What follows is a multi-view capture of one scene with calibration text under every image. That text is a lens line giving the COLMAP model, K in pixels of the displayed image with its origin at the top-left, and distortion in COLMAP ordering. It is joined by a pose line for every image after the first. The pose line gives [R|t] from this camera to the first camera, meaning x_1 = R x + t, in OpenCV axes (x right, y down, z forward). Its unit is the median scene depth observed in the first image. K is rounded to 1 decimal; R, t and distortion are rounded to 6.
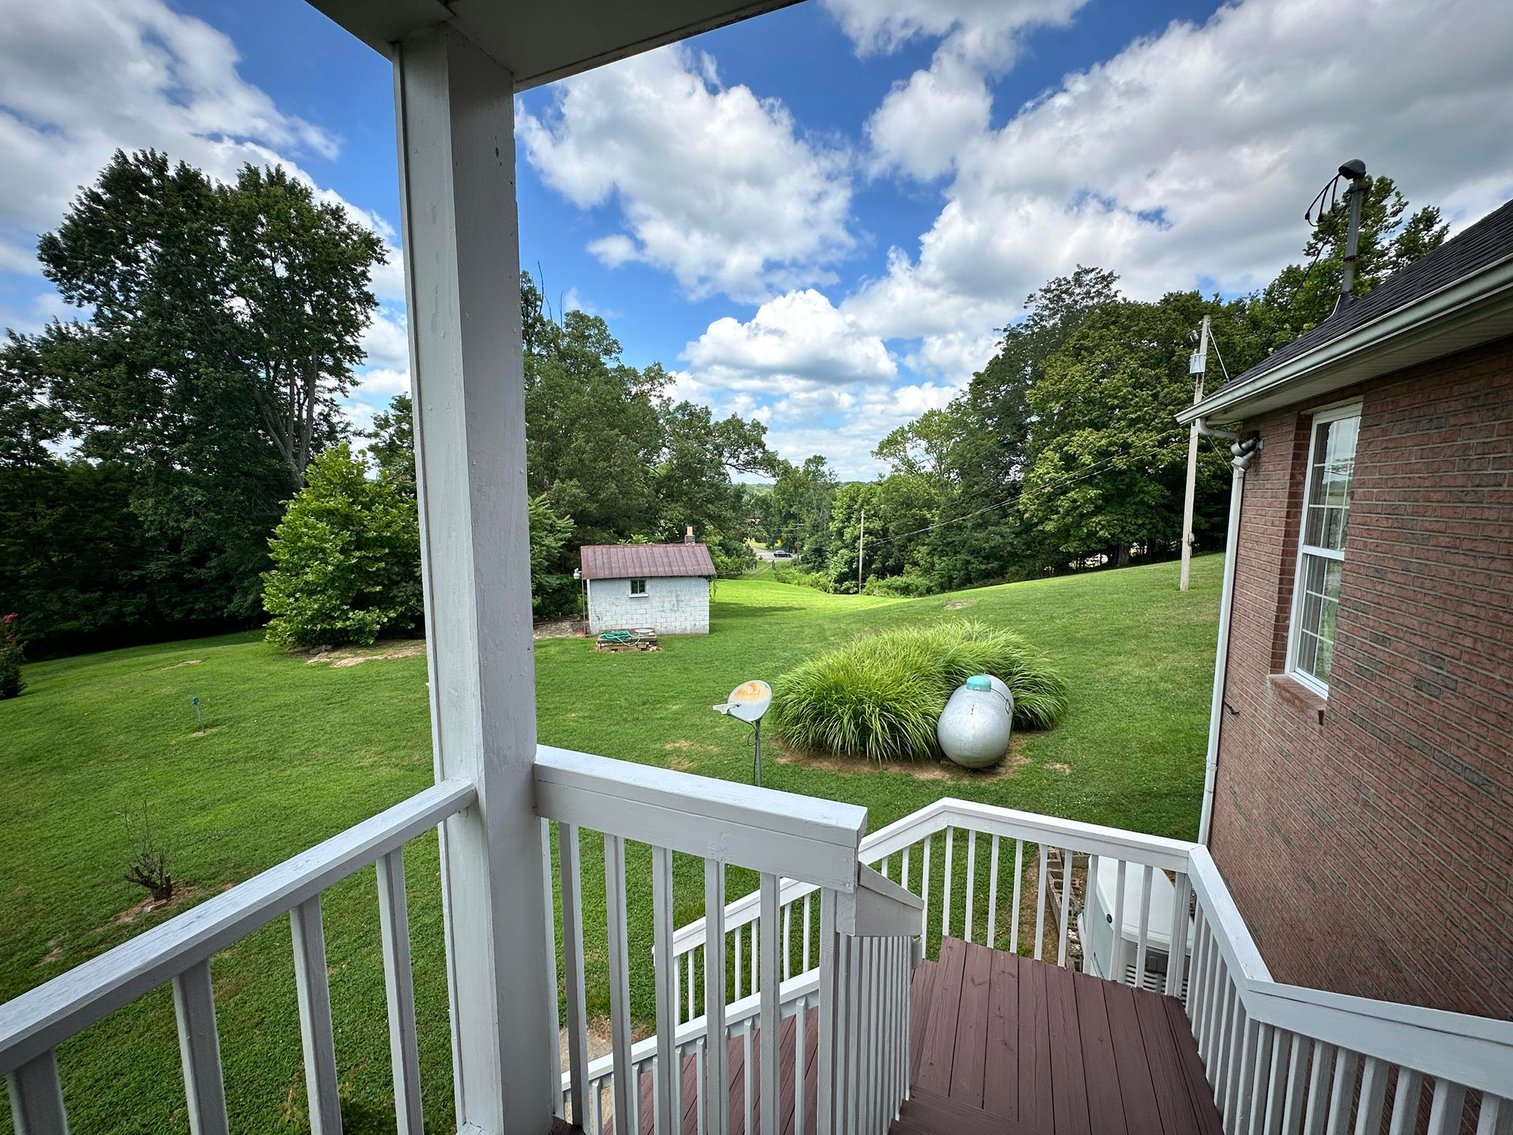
lens RADIAL K [[605.3, 0, 758.6], [0, 605.3, 571.2], [0, 0, 1]] dist [-0.016645, 0.003096]
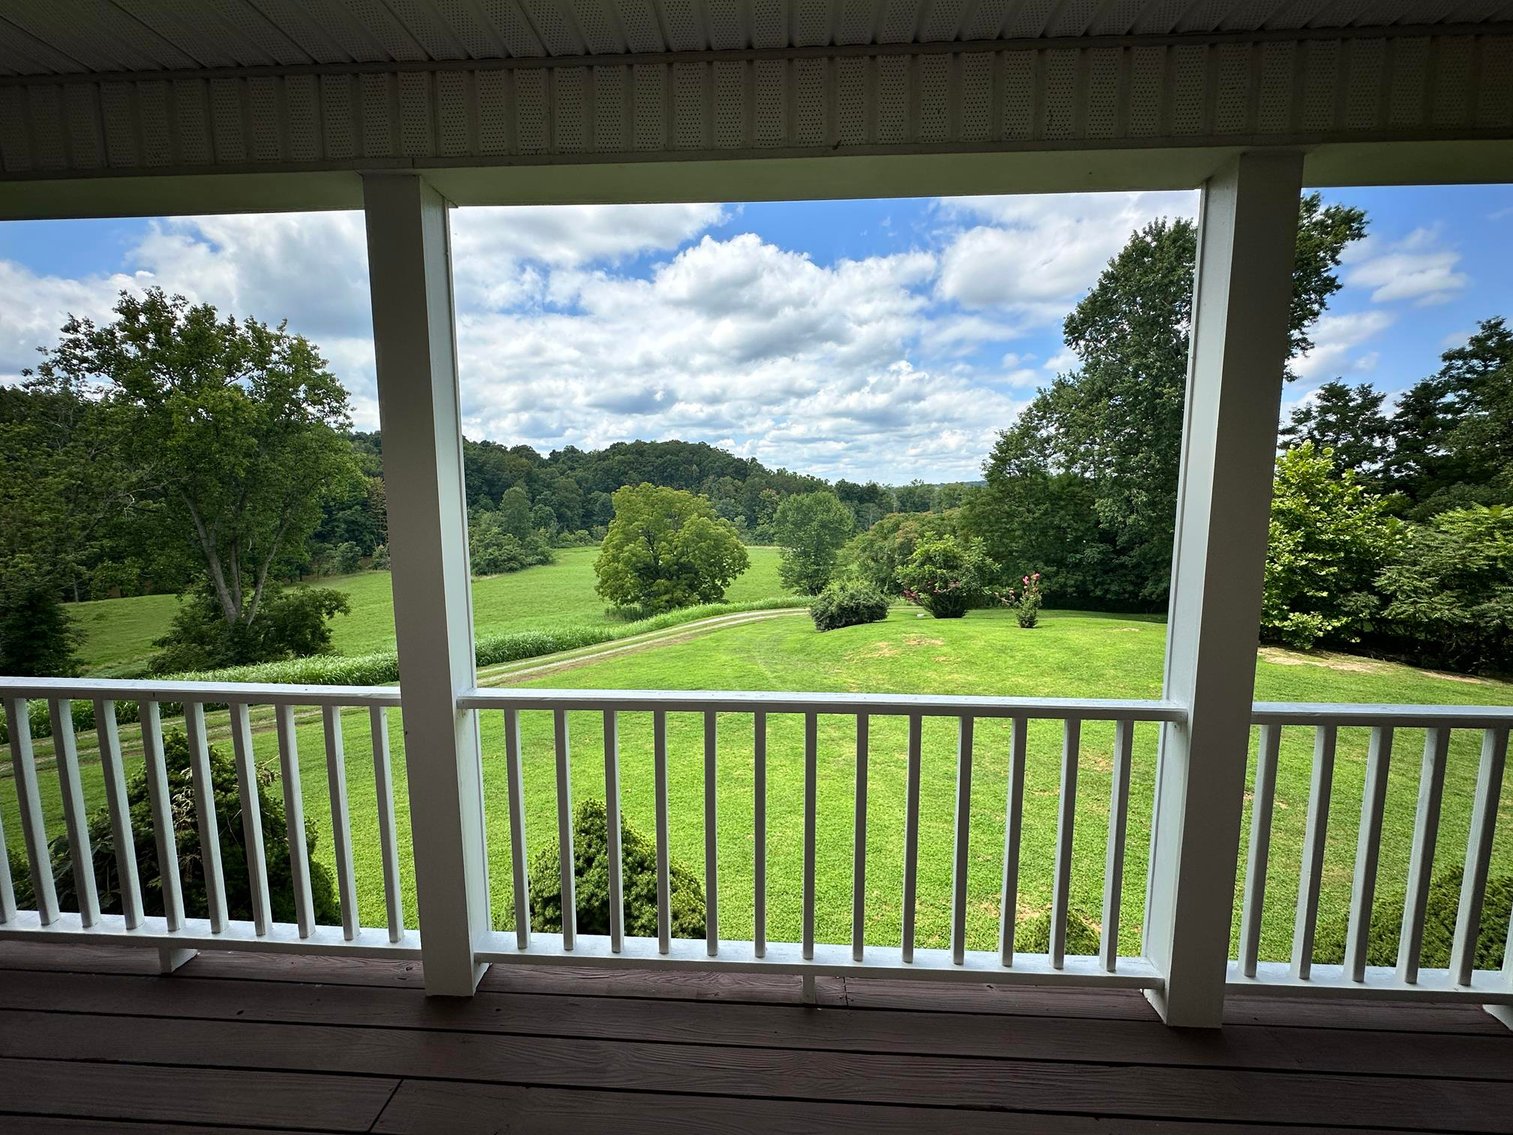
lens RADIAL K [[605.3, 0, 749.5], [0, 605.3, 566.2], [0, 0, 1]] dist [-0.016645, 0.003096]
pose [[0.311326, 0.103653, -0.944634, -0.024242], [-0.113678, 0.990958, 0.071270, 0.019101], [0.943480, 0.085196, 0.320294, -0.144981]]
